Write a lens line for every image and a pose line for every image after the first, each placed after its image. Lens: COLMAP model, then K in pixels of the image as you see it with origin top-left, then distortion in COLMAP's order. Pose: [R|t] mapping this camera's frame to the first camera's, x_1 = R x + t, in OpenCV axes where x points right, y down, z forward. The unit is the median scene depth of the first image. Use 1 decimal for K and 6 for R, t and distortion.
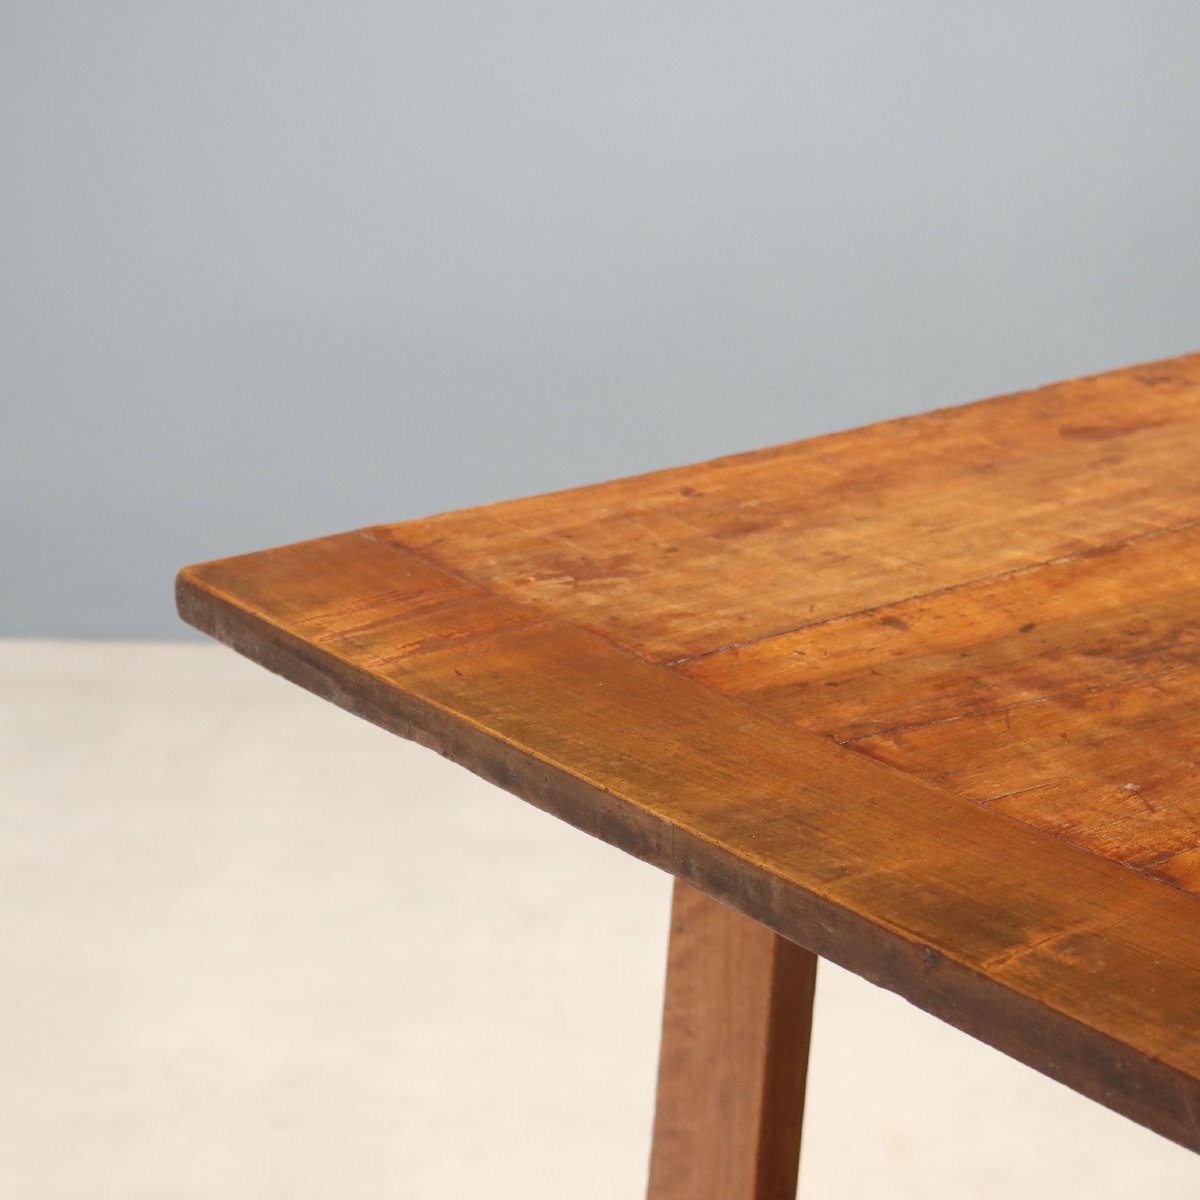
lens RADIAL K [[3014.7, 0, 601.6], [0, 3014.7, 599.6], [0, 0, 1]] dist [-0.036362, 0.000000]
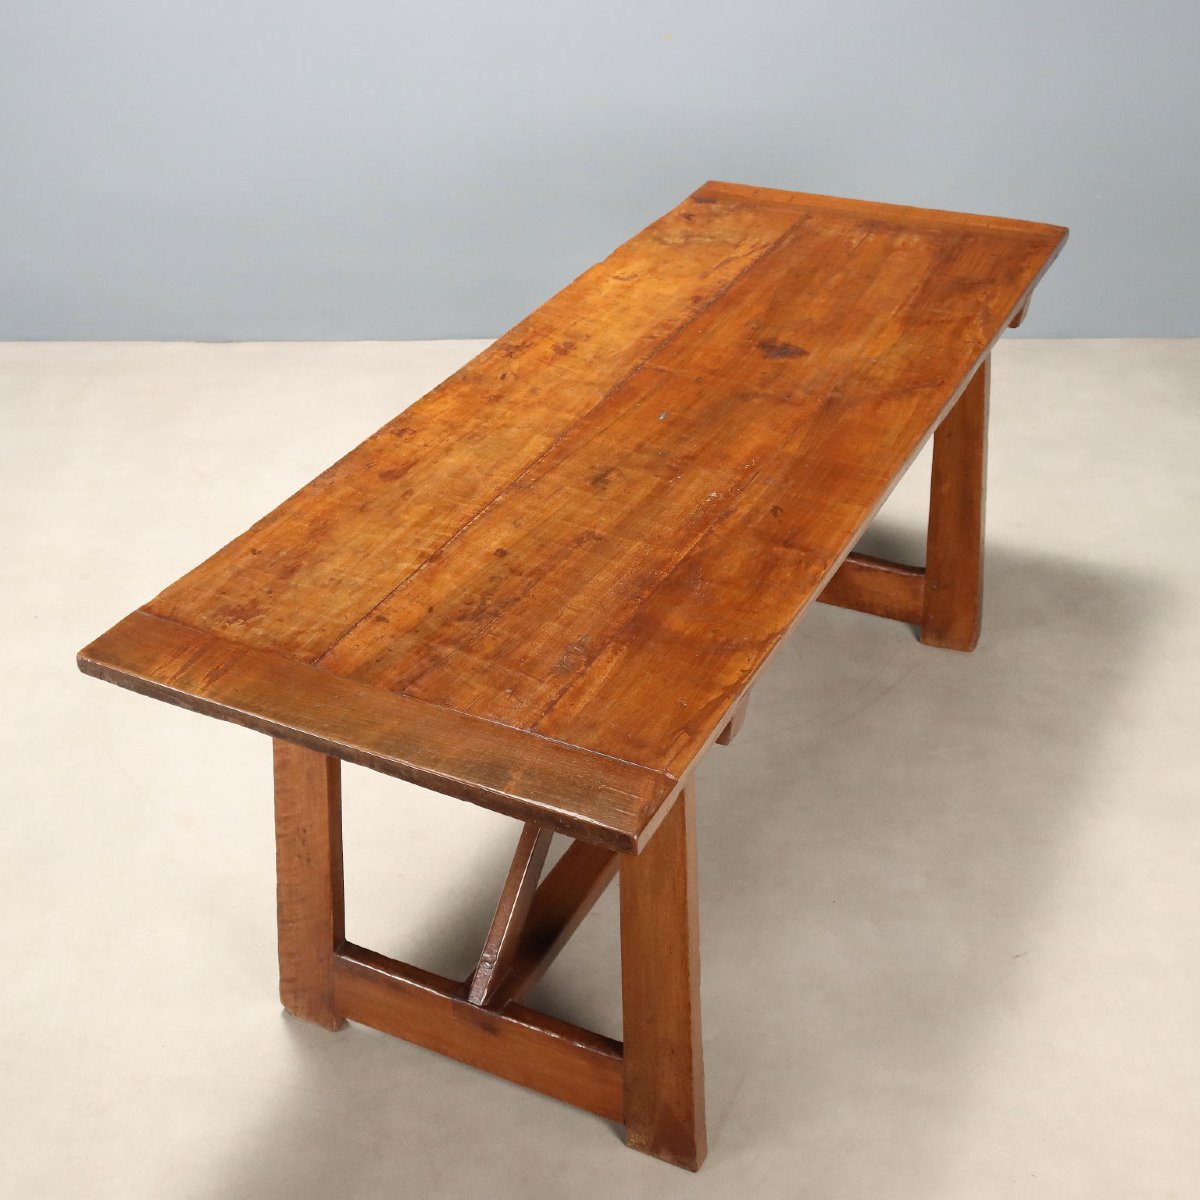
lens RADIAL K [[1661.3, 0, 602.6], [0, 1661.3, 601.5], [0, 0, 1]] dist [0.026675, 0.000000]
pose [[0.892042, -0.235914, 0.385494, -0.269178], [0.135190, 0.953182, 0.270494, -0.351297], [-0.431260, -0.189177, 0.882172, -0.334059]]
